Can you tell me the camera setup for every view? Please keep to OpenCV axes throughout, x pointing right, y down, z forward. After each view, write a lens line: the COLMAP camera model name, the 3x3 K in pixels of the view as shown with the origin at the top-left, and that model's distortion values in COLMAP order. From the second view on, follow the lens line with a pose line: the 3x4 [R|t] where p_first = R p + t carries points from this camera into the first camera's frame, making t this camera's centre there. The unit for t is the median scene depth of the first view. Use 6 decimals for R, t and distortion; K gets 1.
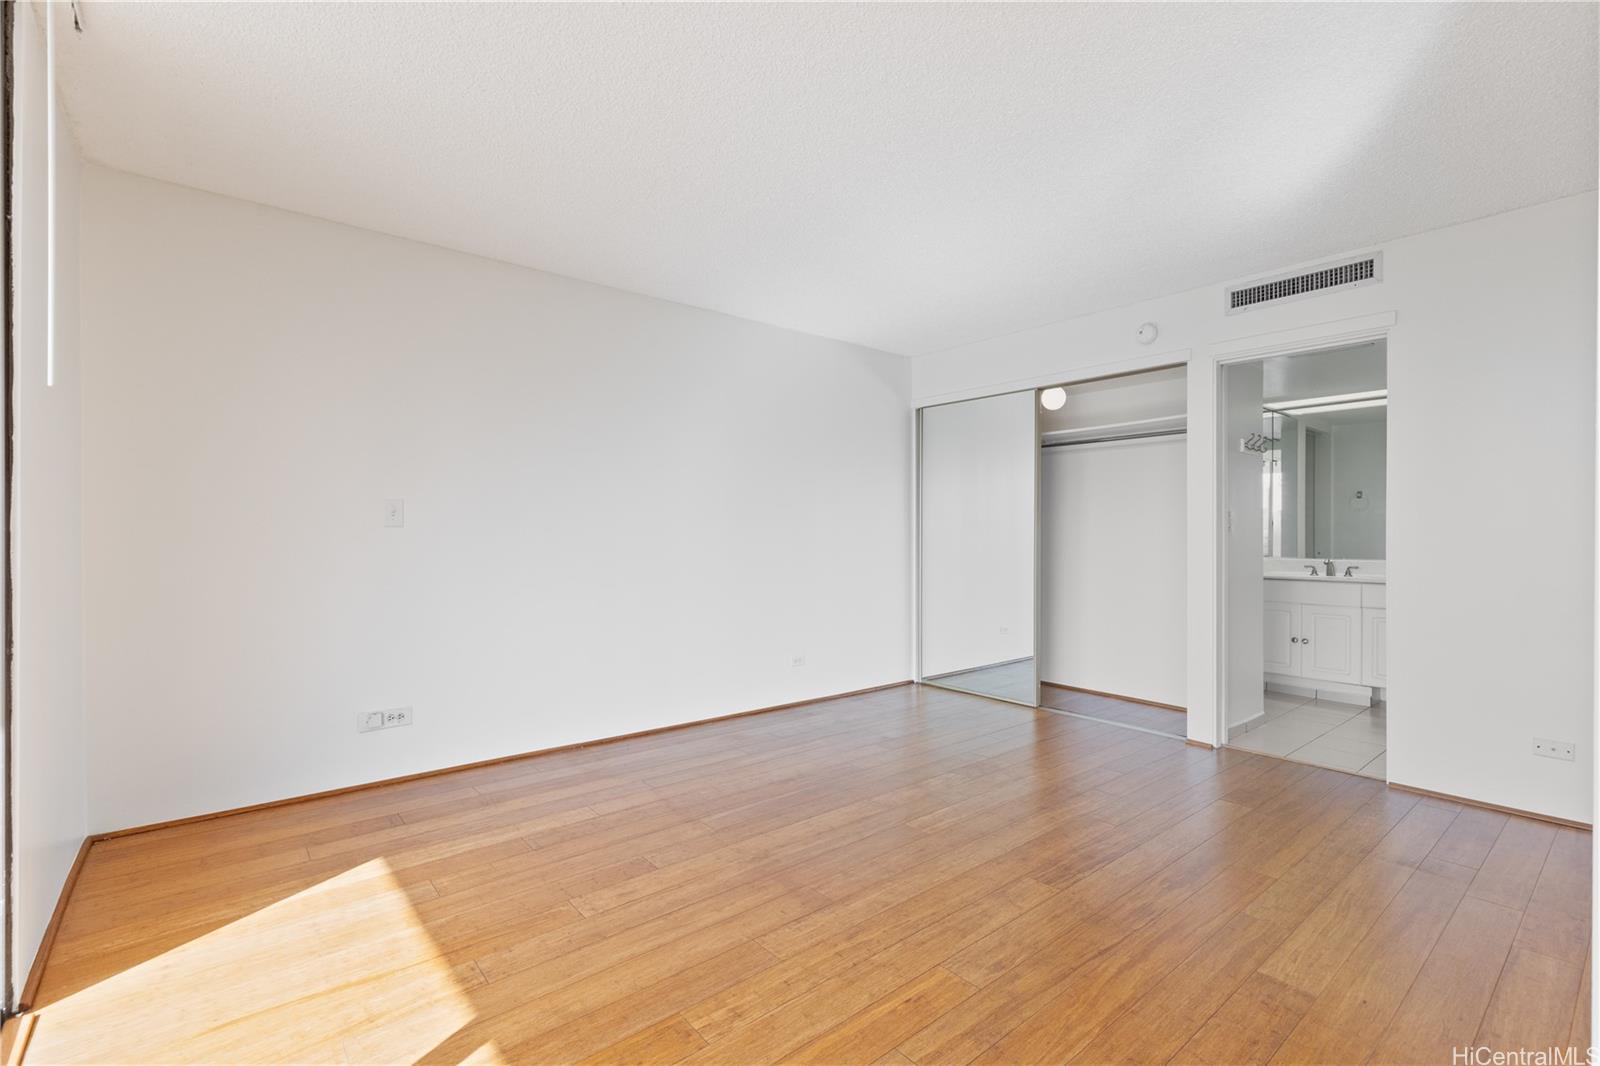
lens RADIAL K [[723.1, 0, 802.3], [0, 723.1, 526.2], [0, 0, 1]] dist [0.009142, -0.001299]
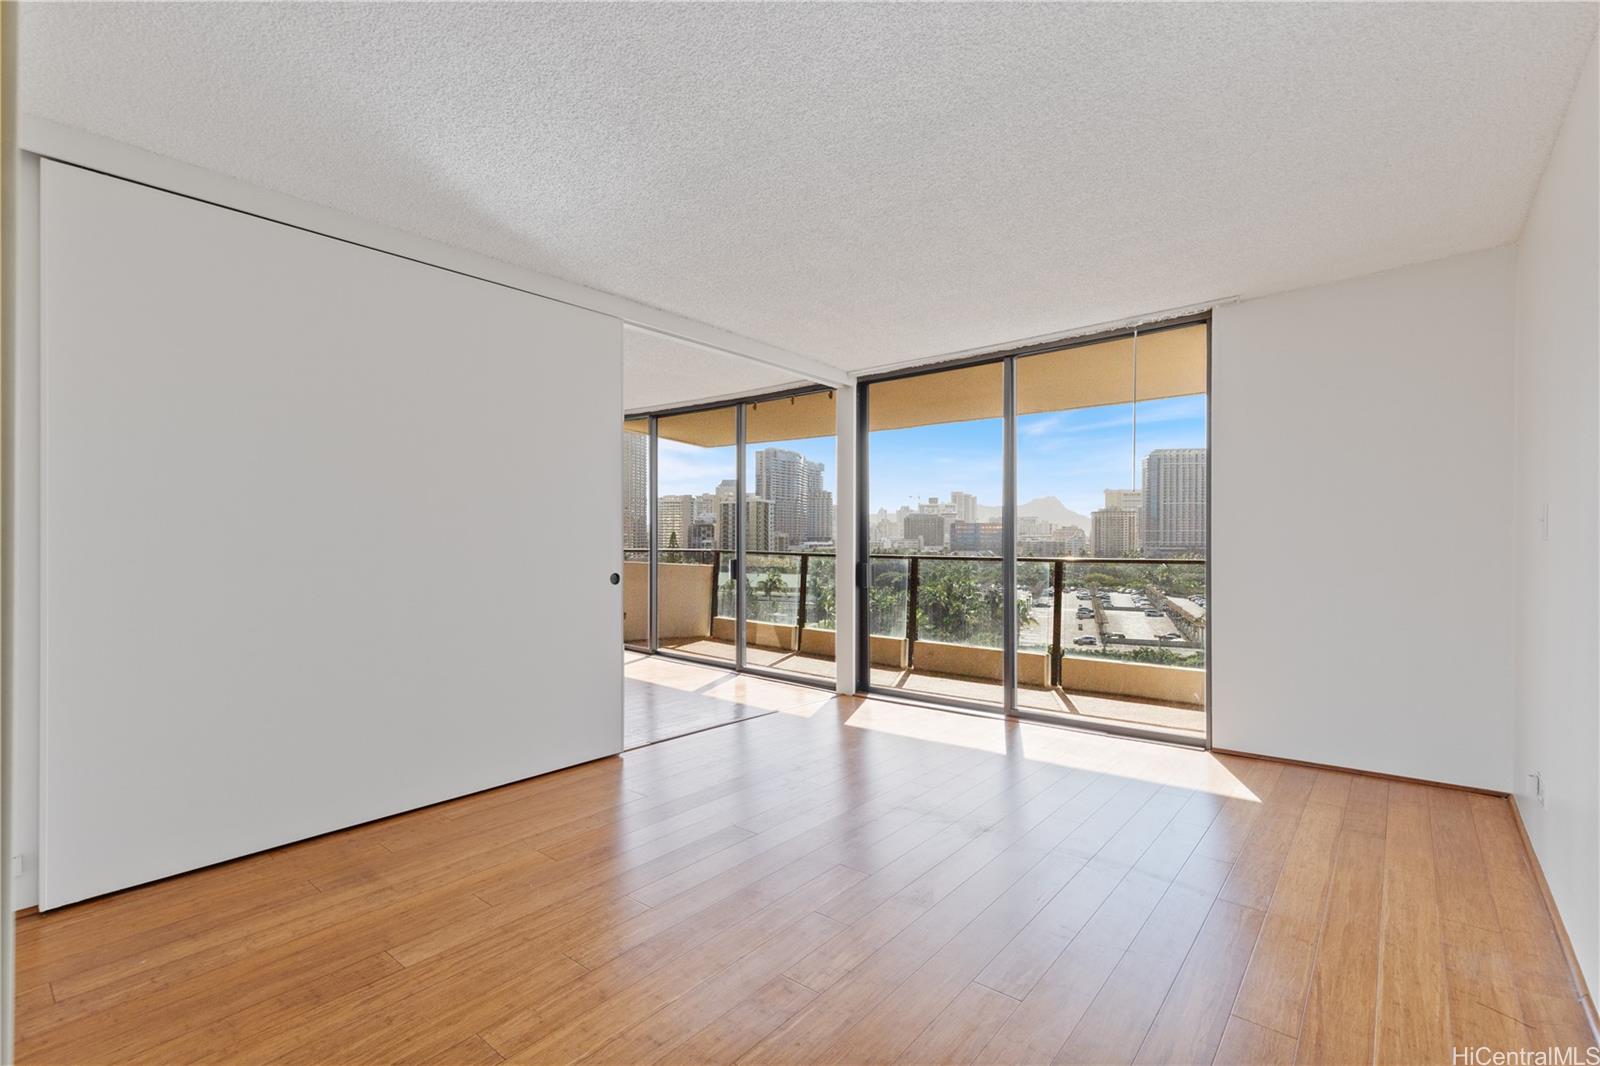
lens RADIAL K [[723.1, 0, 798.8], [0, 723.1, 541.9], [0, 0, 1]] dist [0.009142, -0.001299]
pose [[-0.984164, 0.003128, -0.177235, 0.394240], [0.003986, 0.999982, -0.004487, 0.006189], [0.177218, -0.005123, -0.984158, 1.928414]]
